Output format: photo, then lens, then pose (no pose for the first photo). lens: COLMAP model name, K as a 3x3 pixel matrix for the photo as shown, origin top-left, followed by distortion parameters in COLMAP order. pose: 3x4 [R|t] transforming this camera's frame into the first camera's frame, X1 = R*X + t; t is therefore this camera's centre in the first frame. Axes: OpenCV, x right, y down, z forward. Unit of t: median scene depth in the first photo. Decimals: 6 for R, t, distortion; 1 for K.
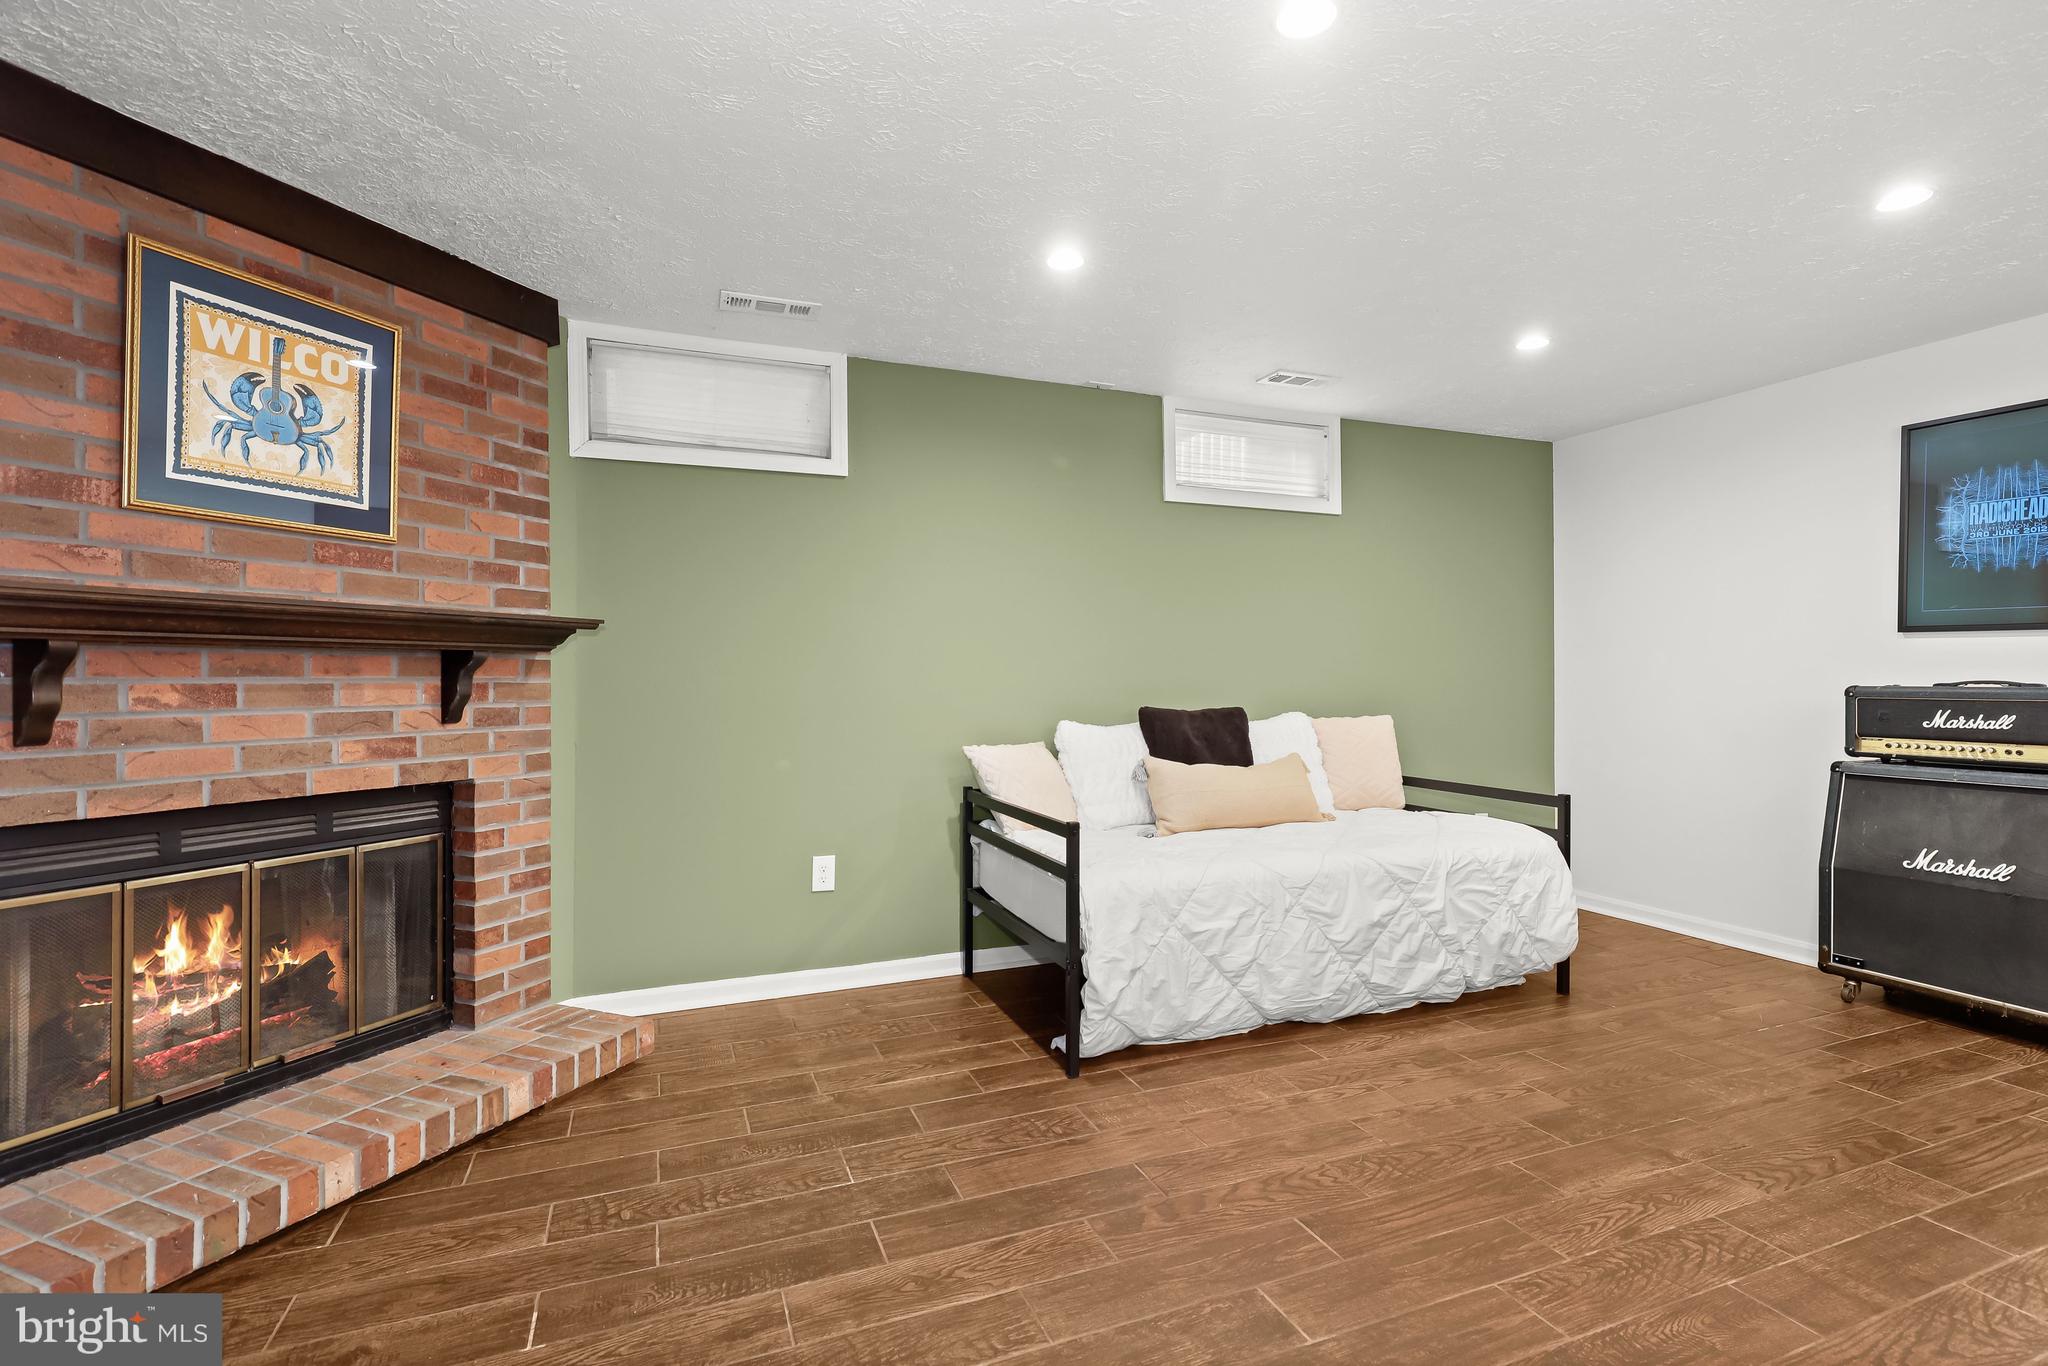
lens RADIAL K [[939.3, 0, 1029.9], [0, 939.3, 681.3], [0, 0, 1]] dist [0.000291, -0.000661]
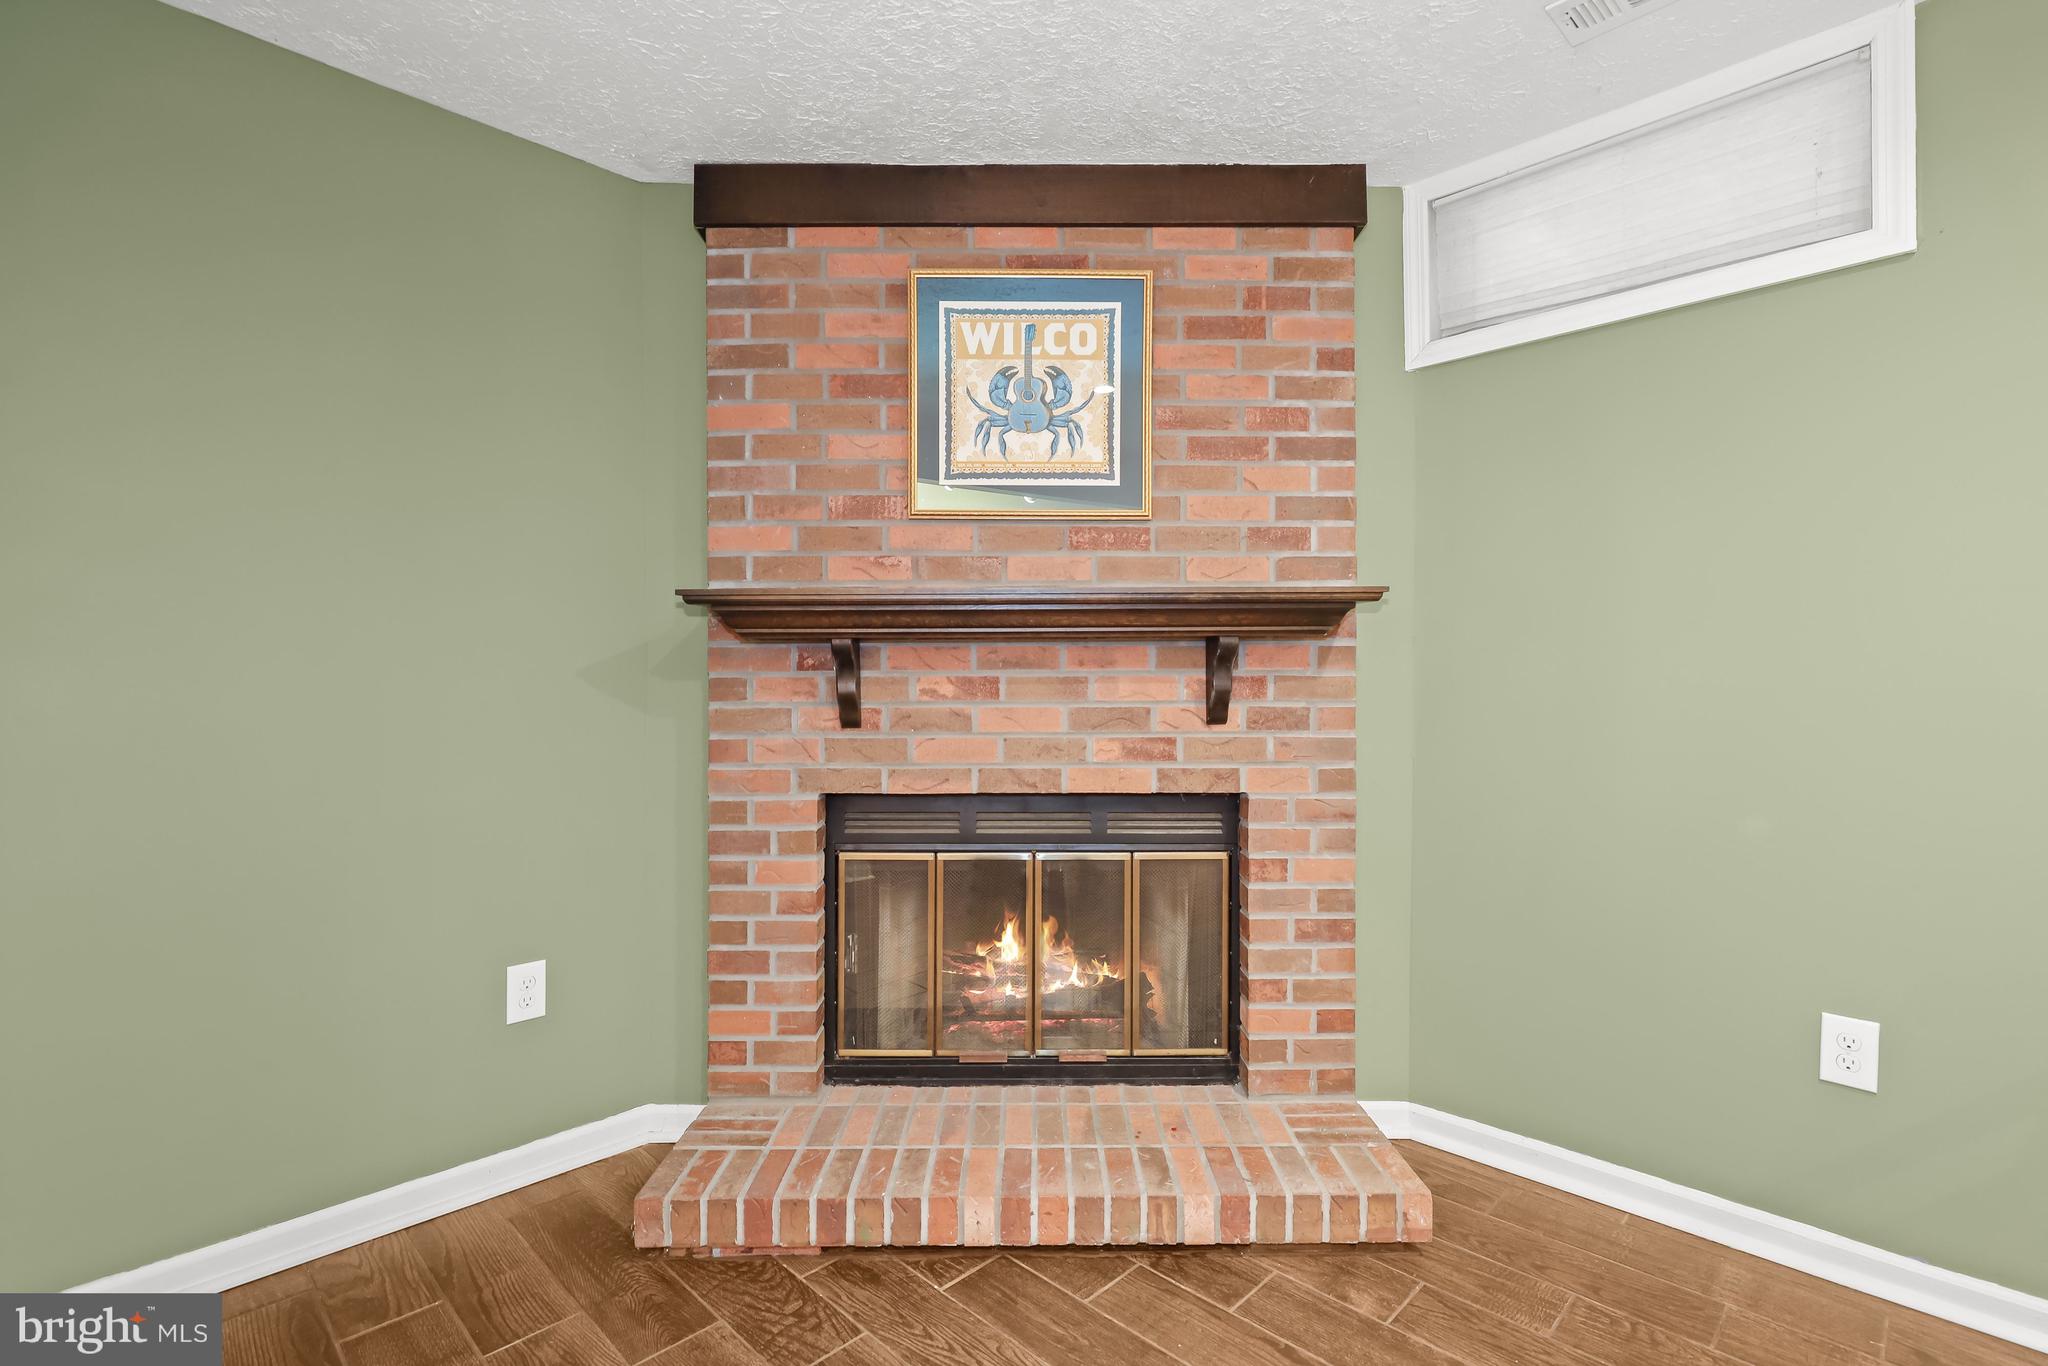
lens RADIAL K [[949.0, 0, 1031.5], [0, 949.0, 682.9], [0, 0, 1]] dist [0.000357, -0.000535]
pose [[0.401724, 0.003357, -0.915755, 0.089979], [-0.000178, 0.999994, 0.003588, 0.004683], [0.915761, -0.001278, 0.401722, 0.486232]]
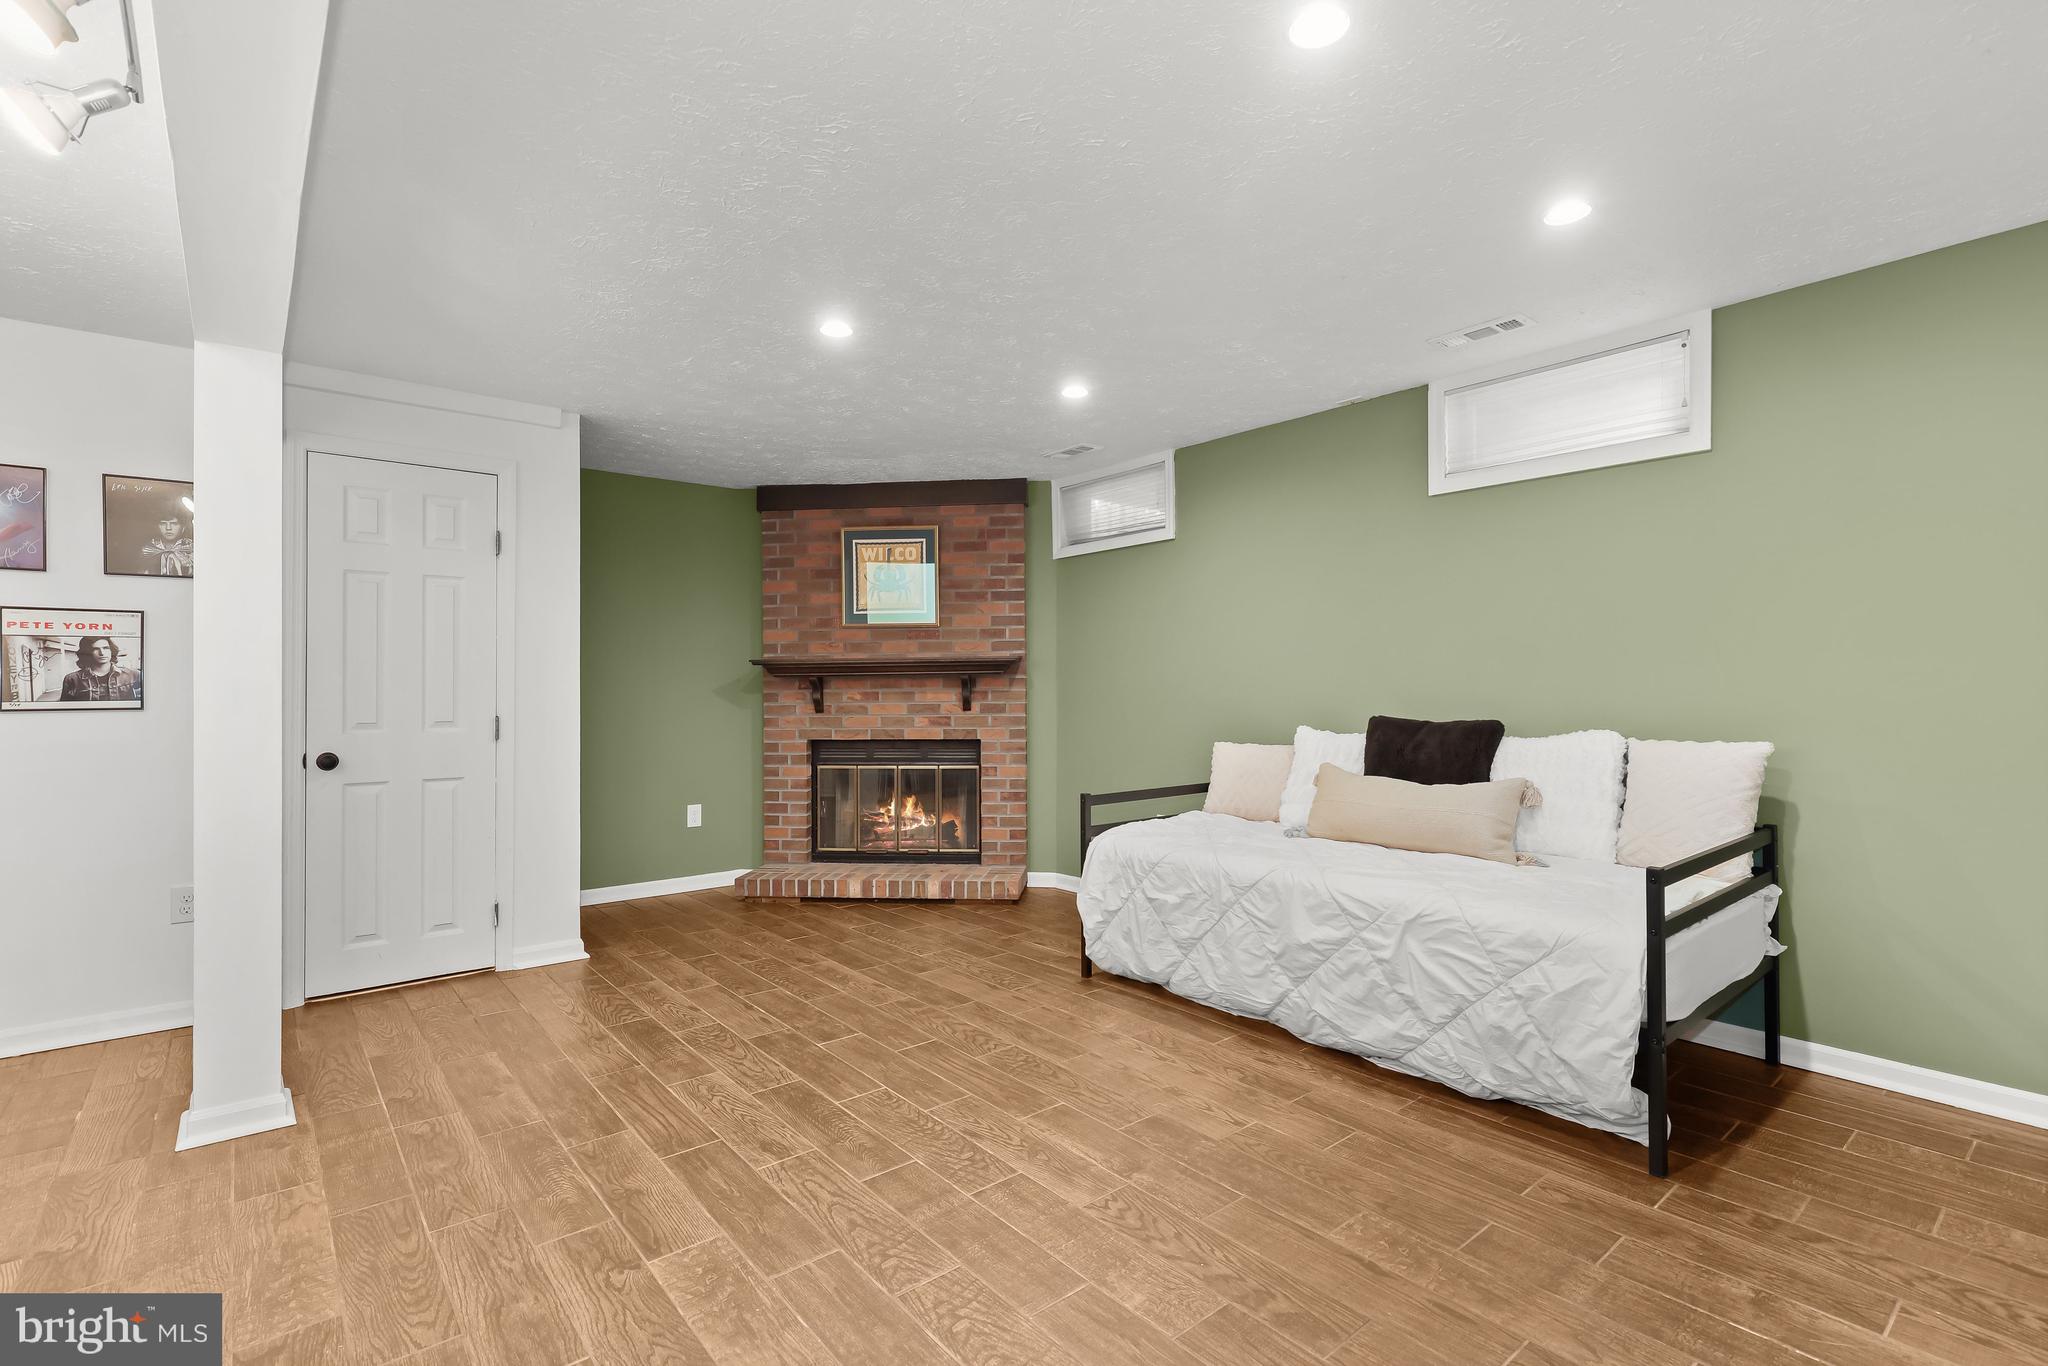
lens RADIAL K [[939.3, 0, 1029.9], [0, 939.3, 681.3], [0, 0, 1]] dist [0.000291, -0.000661]
pose [[0.311563, -0.004284, -0.950216, 1.297657], [0.006572, 0.999976, -0.002353, -0.012645], [0.950203, -0.005512, 0.311584, 0.476158]]
